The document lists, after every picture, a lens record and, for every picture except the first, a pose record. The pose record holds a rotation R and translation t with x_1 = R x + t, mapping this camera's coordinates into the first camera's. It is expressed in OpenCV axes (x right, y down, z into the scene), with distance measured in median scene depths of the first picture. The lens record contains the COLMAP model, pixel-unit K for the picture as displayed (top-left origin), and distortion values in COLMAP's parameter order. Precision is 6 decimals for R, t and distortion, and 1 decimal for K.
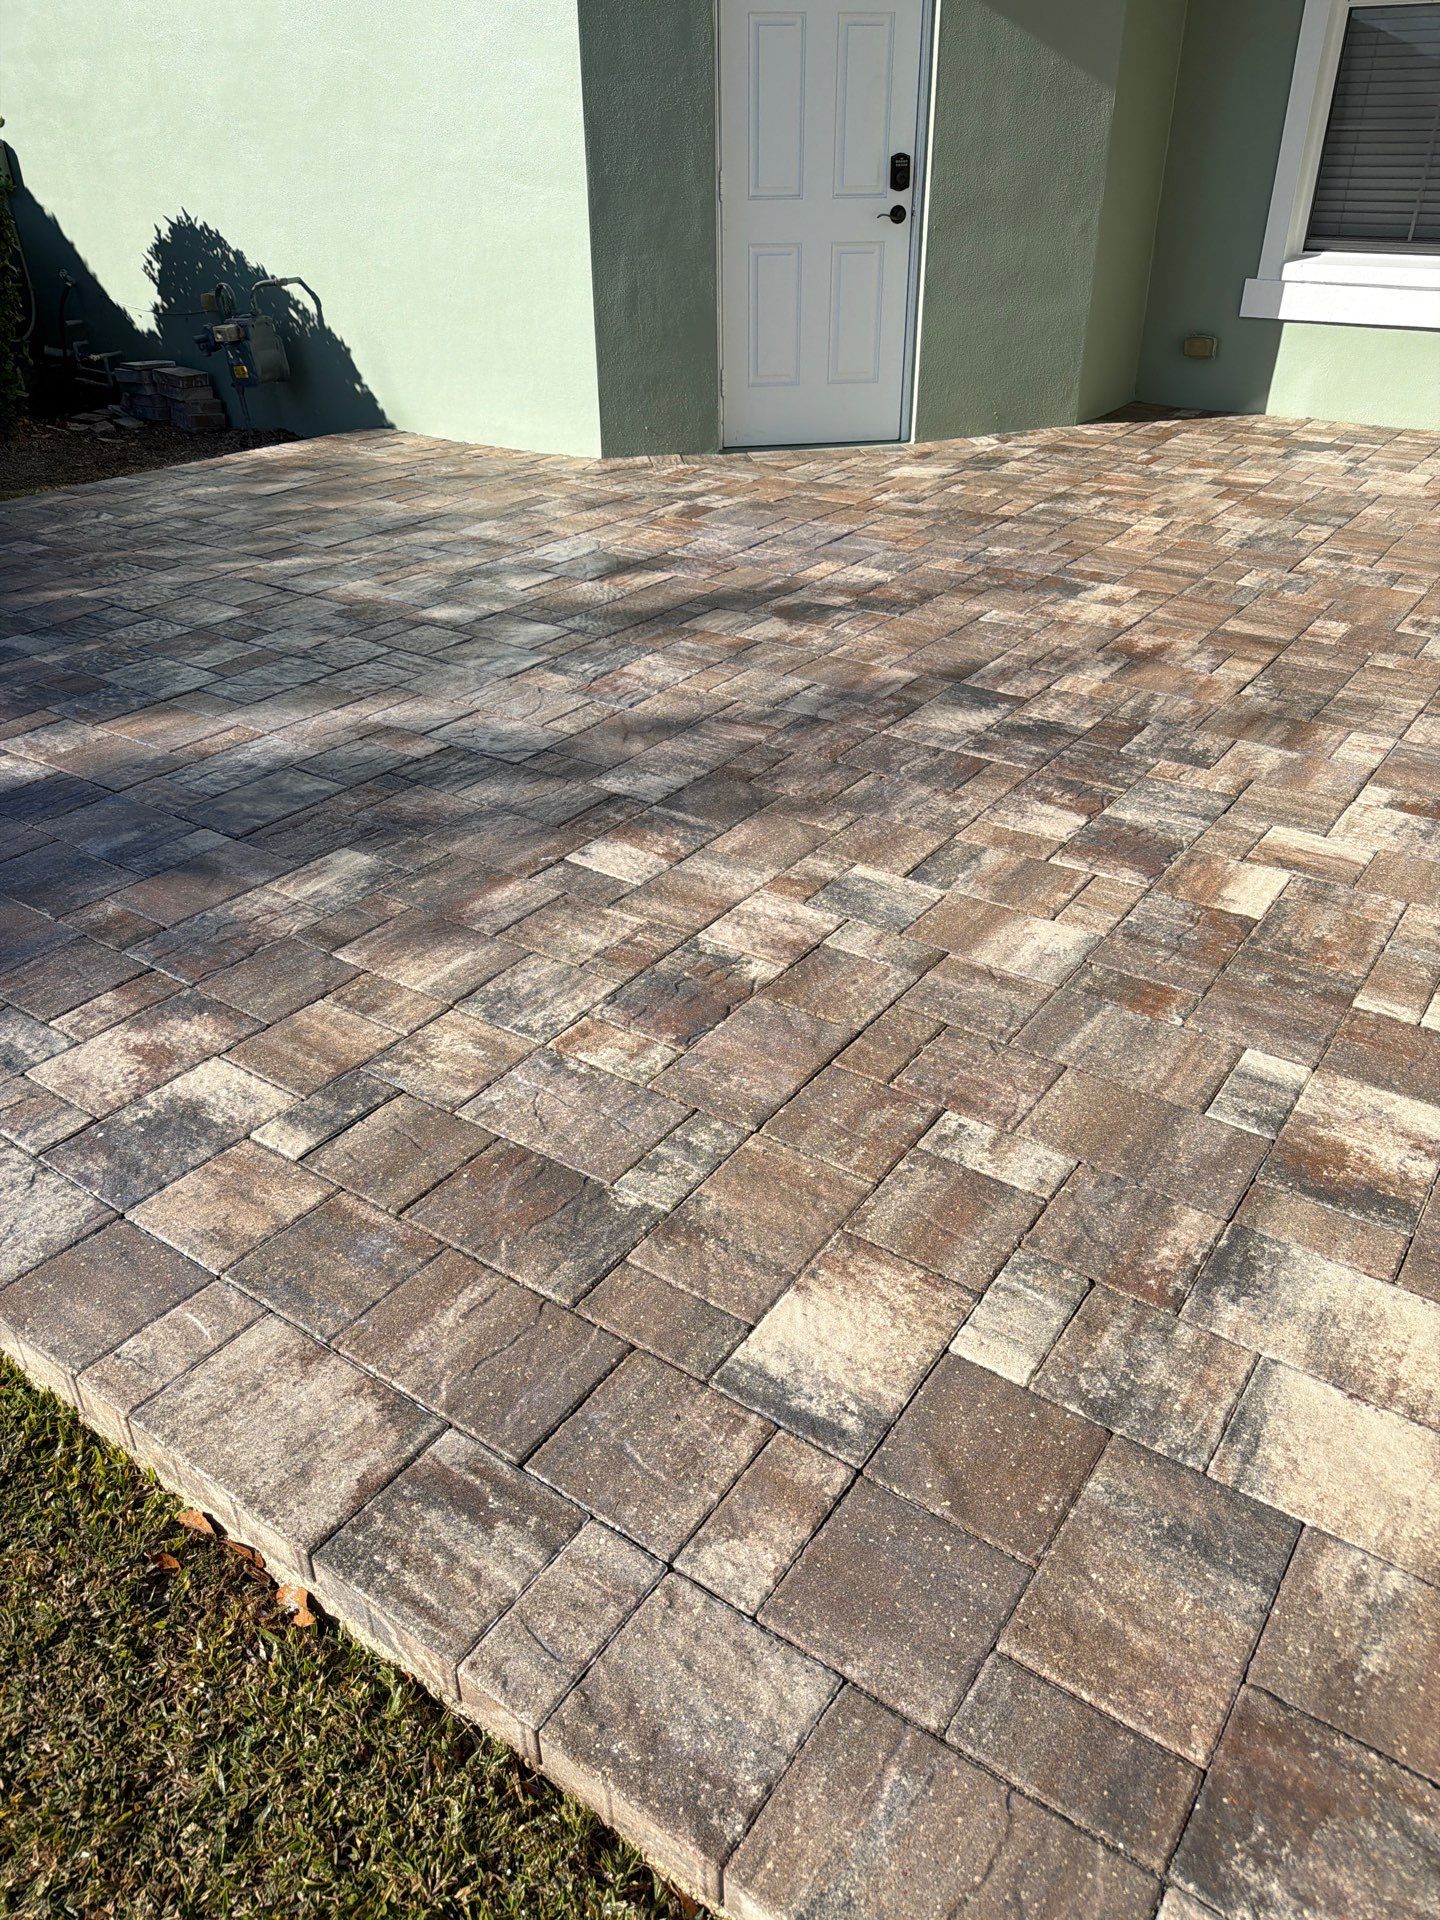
lens RADIAL K [[1361.0, 0, 704.0], [0, 1361.0, 966.1], [0, 0, 1]] dist [0.045329, -0.040802]
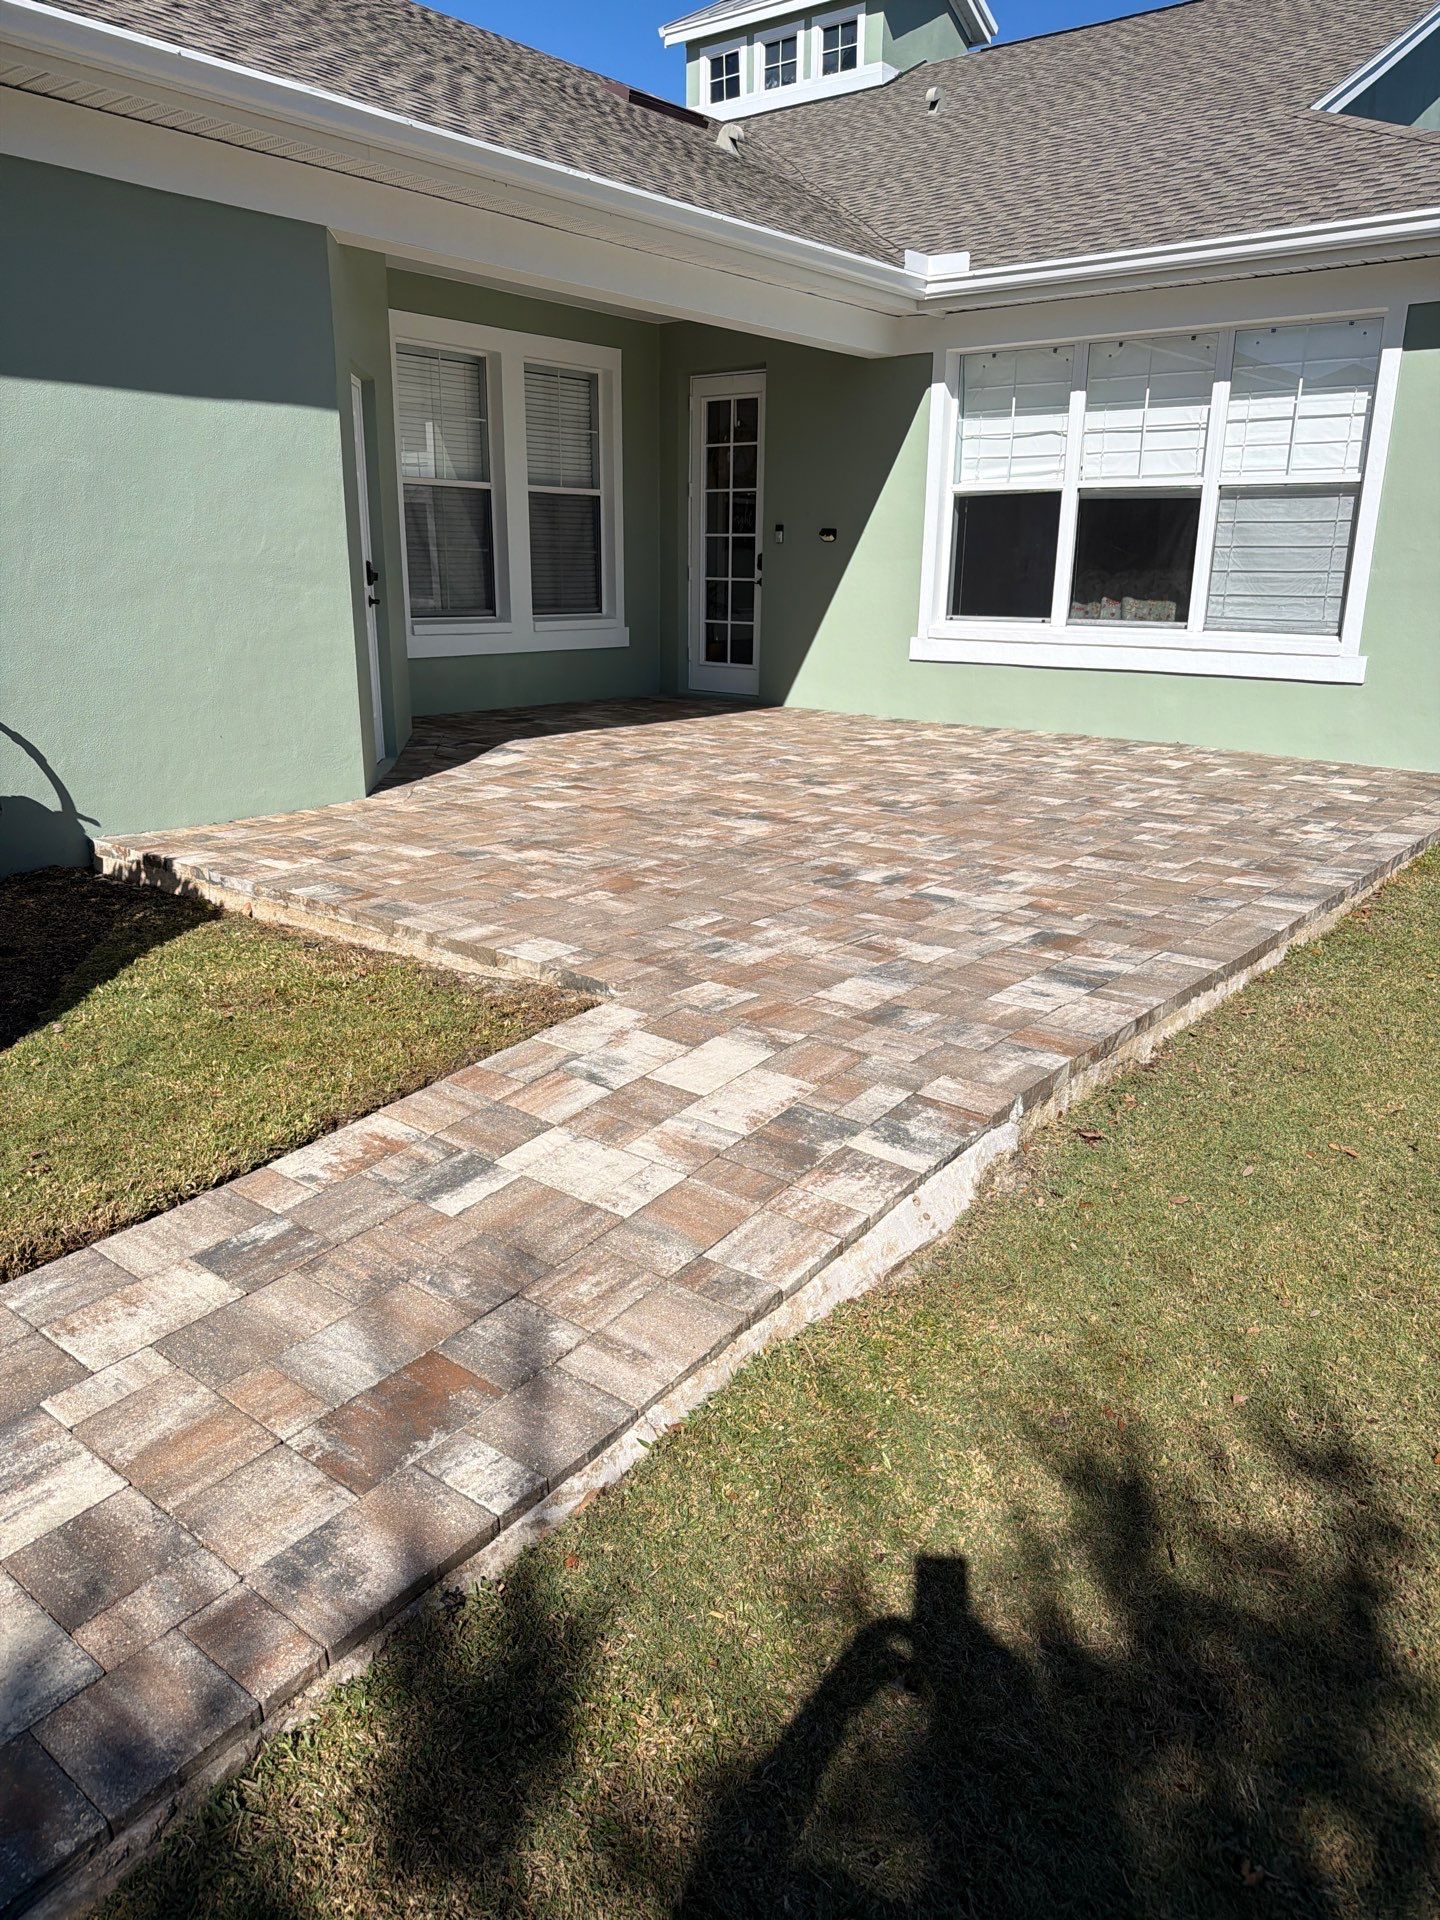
lens RADIAL K [[1361.0, 0, 724.2], [0, 1361.0, 969.4], [0, 0, 1]] dist [0.045329, -0.040802]
pose [[0.042000, -0.271987, 0.961384, -2.276599], [0.507557, 0.834632, 0.213954, -0.646773], [-0.860594, 0.478971, 0.173103, 1.161333]]
